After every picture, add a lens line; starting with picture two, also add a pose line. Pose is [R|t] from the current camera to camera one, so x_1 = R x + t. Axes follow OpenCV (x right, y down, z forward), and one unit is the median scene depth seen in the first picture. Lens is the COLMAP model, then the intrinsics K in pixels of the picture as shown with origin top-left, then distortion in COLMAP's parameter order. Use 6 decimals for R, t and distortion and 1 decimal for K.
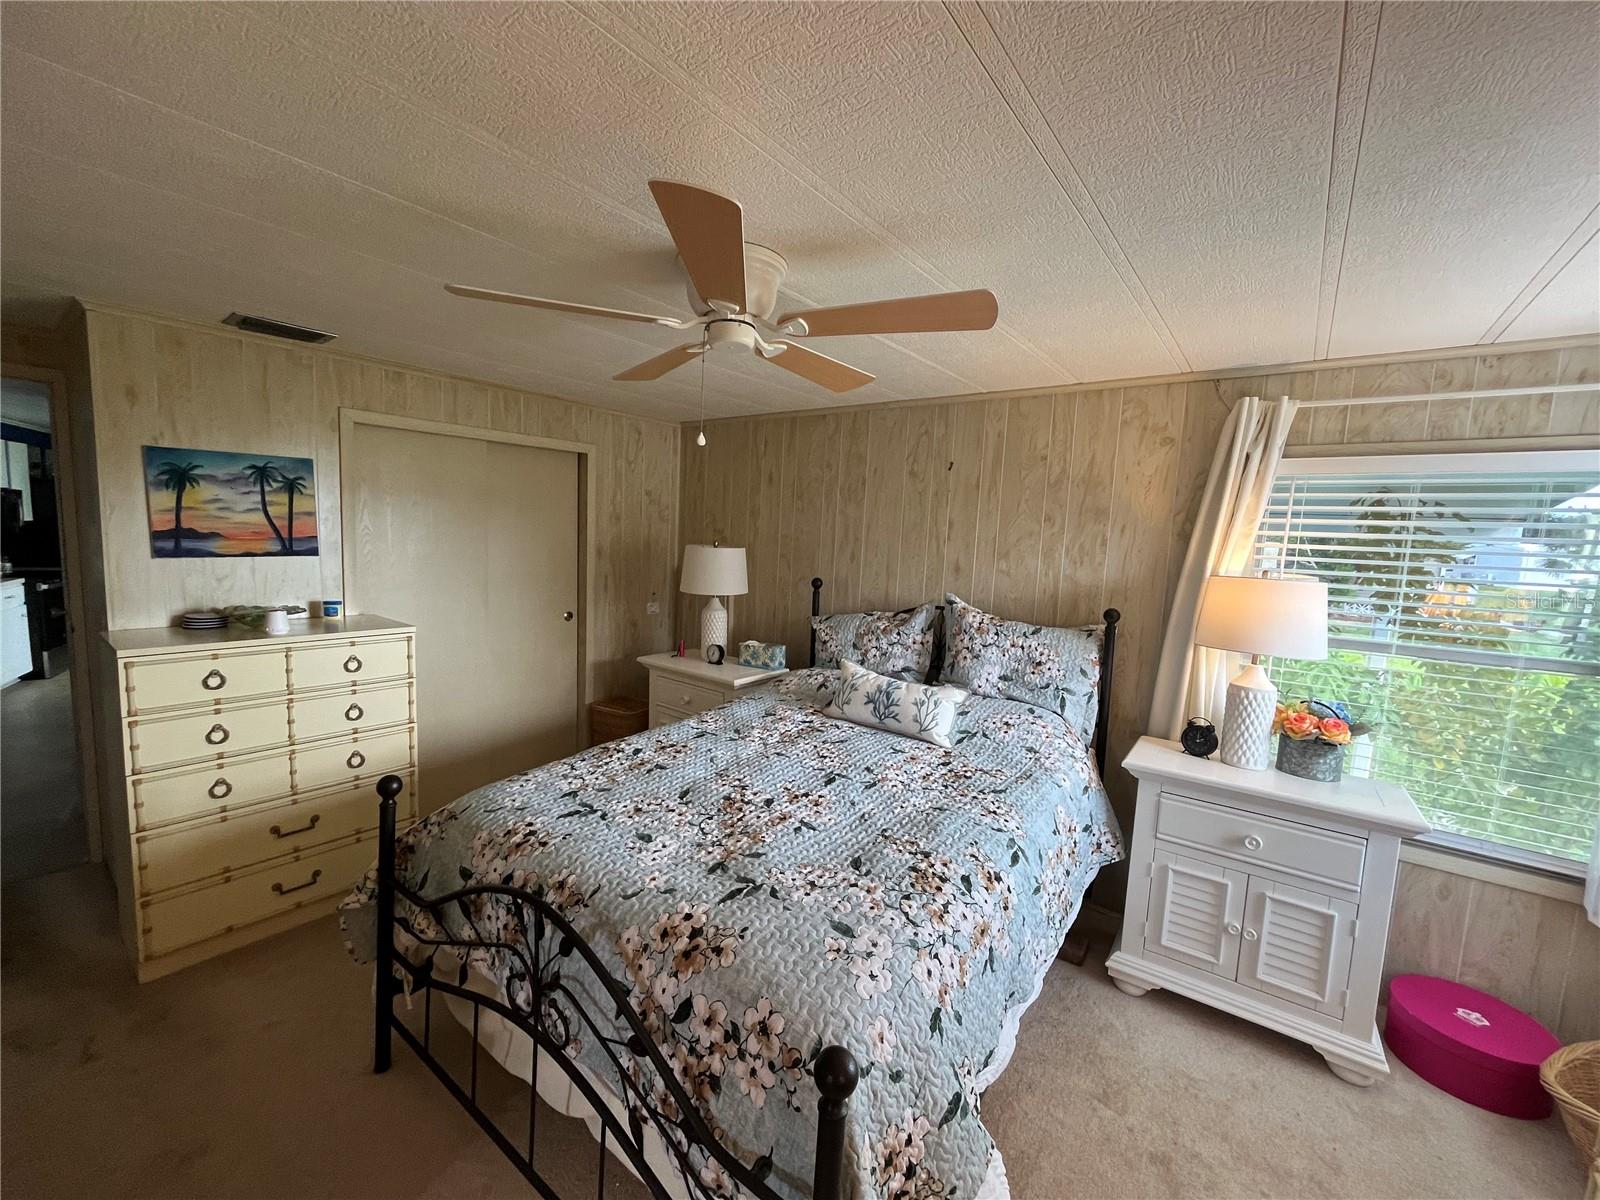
lens RADIAL K [[645.1, 0, 798.8], [0, 645.1, 600.6], [0, 0, 1]] dist [-0.003328, -0.000059]
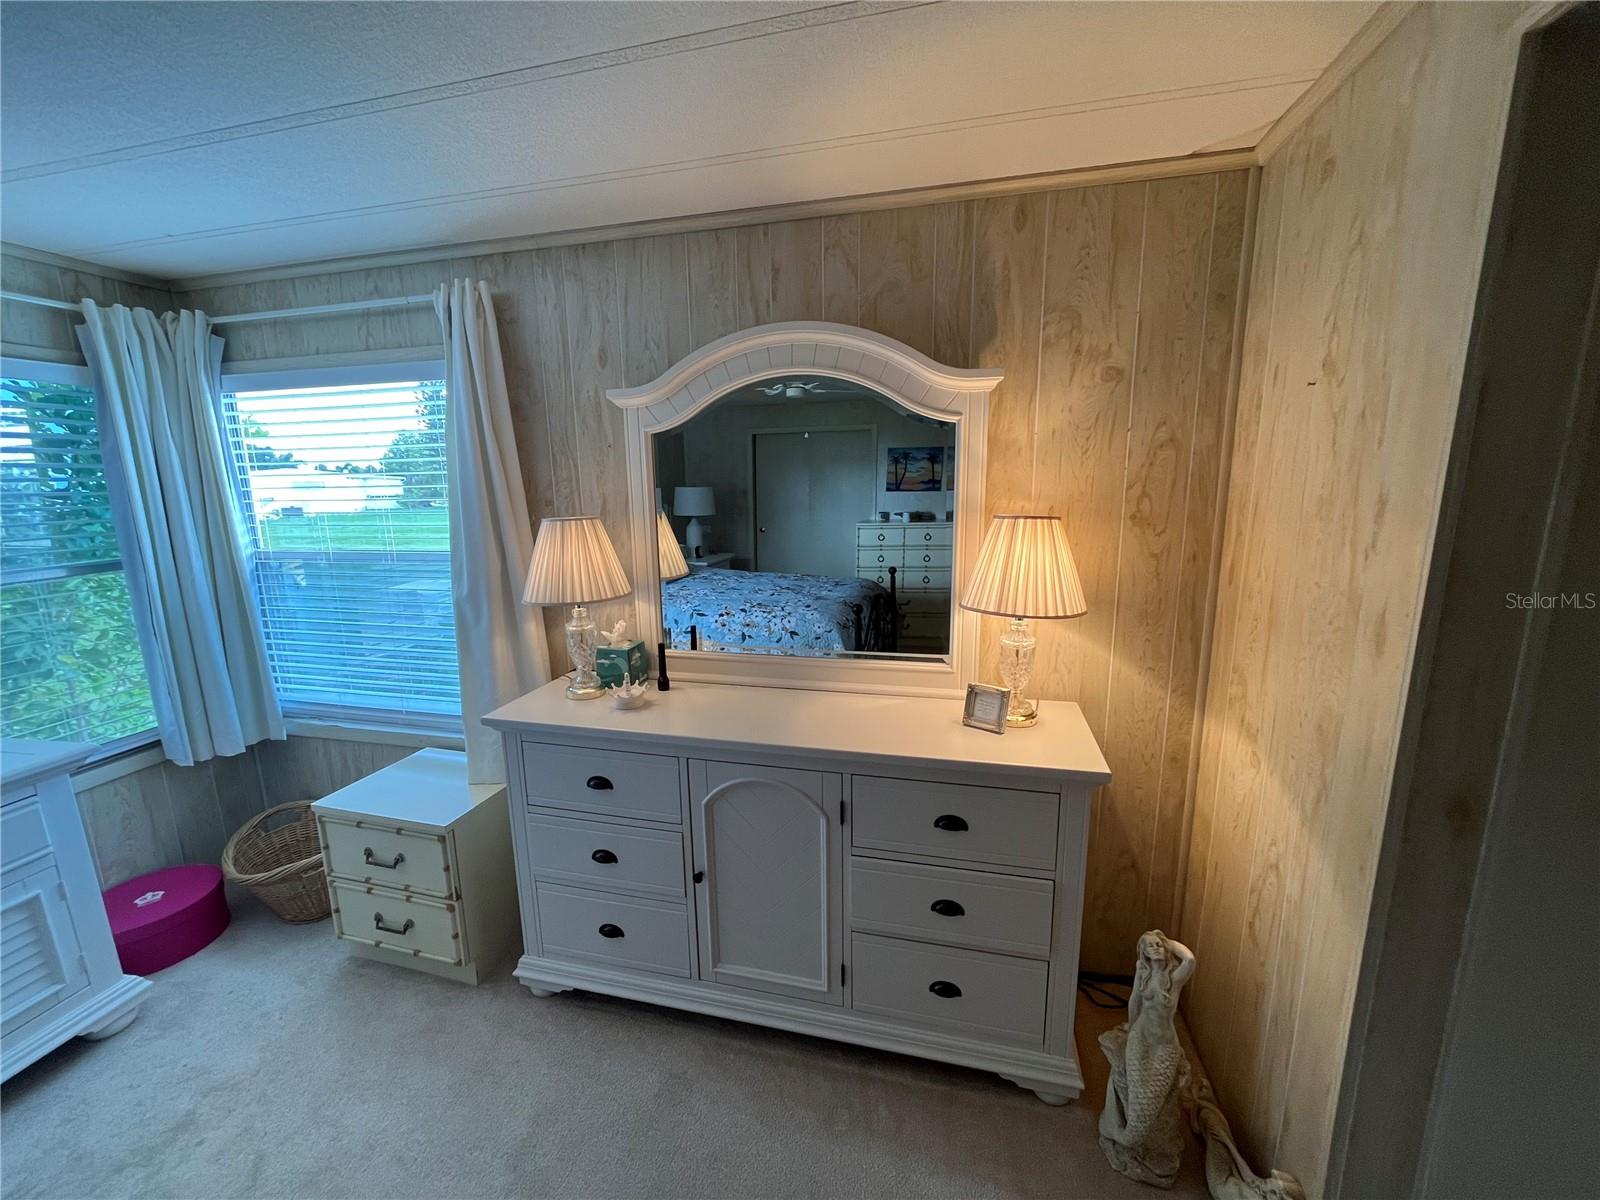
lens RADIAL K [[645.1, 0, 800.4], [0, 645.1, 597.4], [0, 0, 1]] dist [-0.003328, -0.000059]
pose [[-0.402141, -0.208998, 0.891405, -0.194255], [0.095206, 0.958775, 0.267744, -0.018184], [-0.910614, 0.192538, -0.365665, 0.226594]]
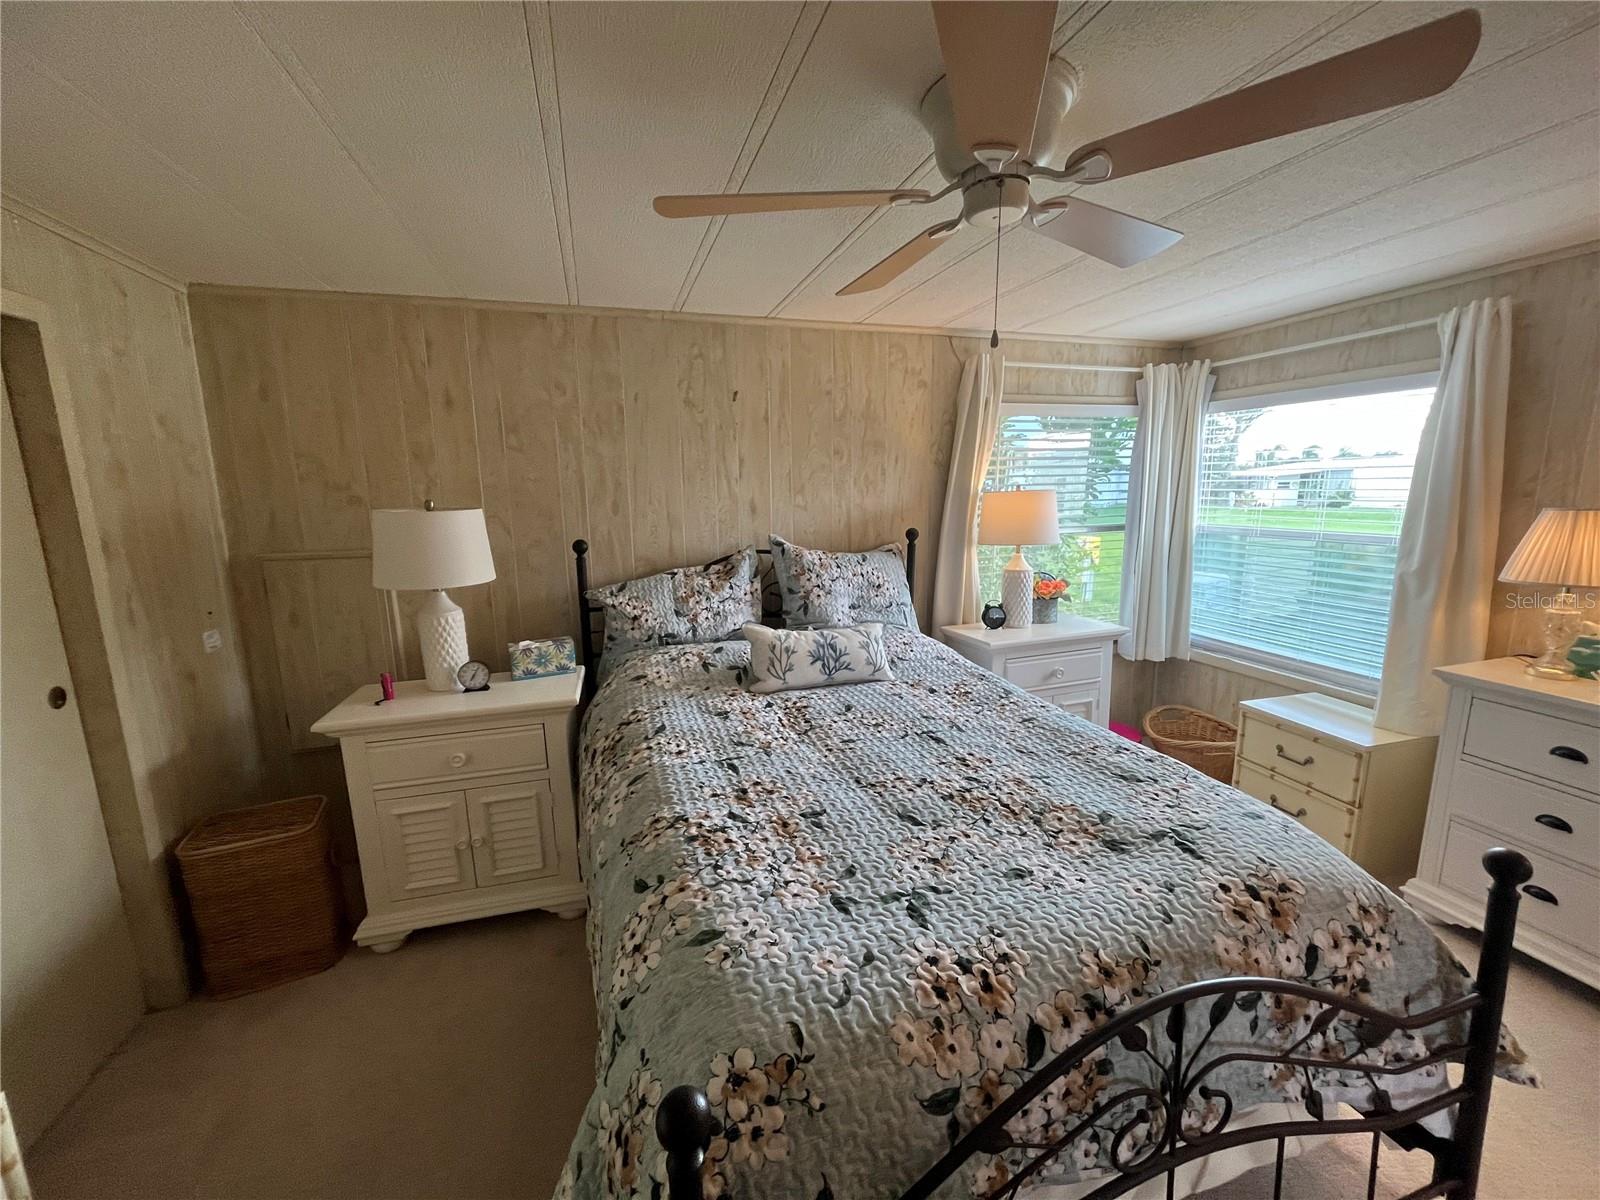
lens RADIAL K [[645.1, 0, 797.6], [0, 645.1, 600.2], [0, 0, 1]] dist [-0.003328, -0.000059]
pose [[0.578507, -0.197771, 0.791338, -0.585807], [0.129288, 0.980129, 0.150437, -0.062143], [-0.805366, 0.015282, 0.592581, 0.474391]]
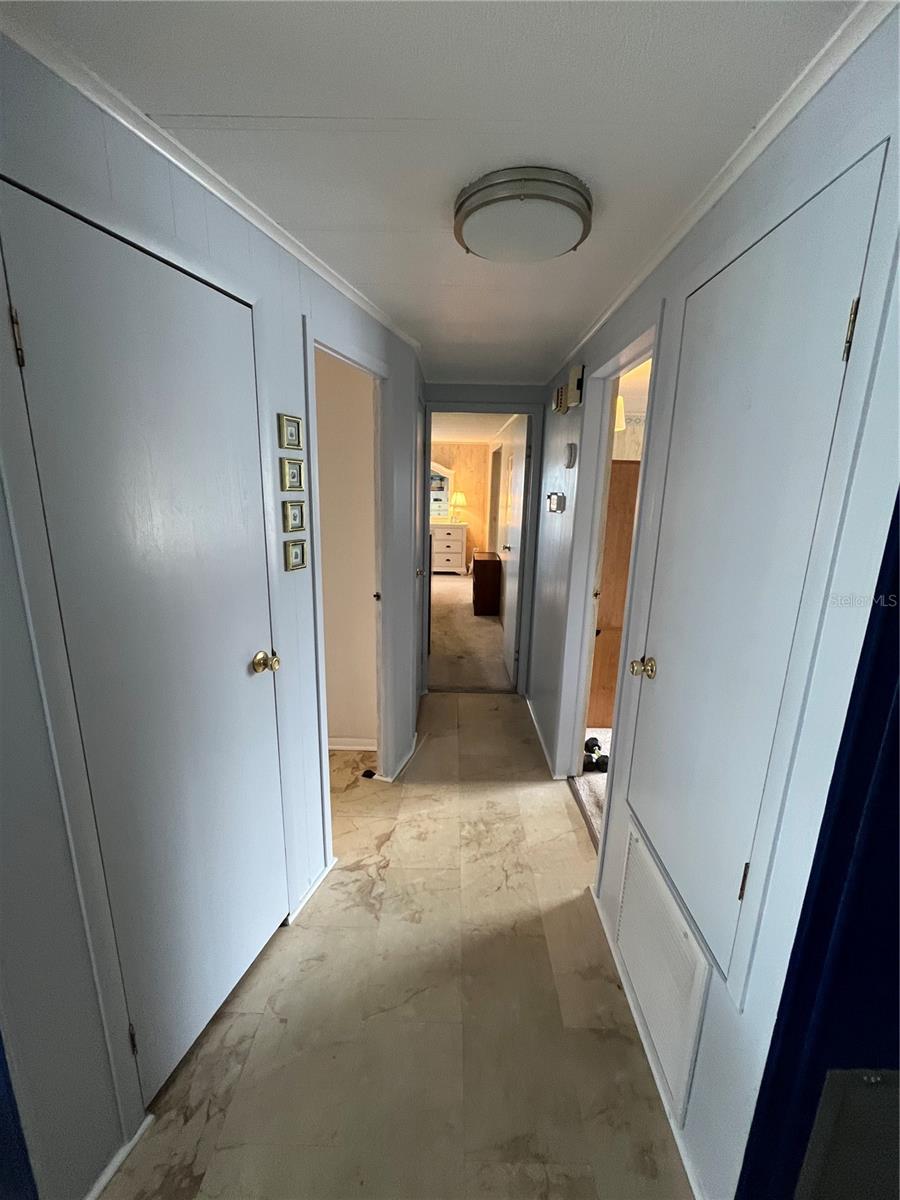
lens RADIAL K [[483.8, 0, 451.1], [0, 483.8, 596.0], [0, 0, 1]] dist [-0.003328, -0.000059]
pose [[-0.601986, -0.237684, 0.762312, -2.262543], [0.034510, 0.946036, 0.322220, -0.284054], [-0.797761, 0.220279, -0.561298, 1.759447]]
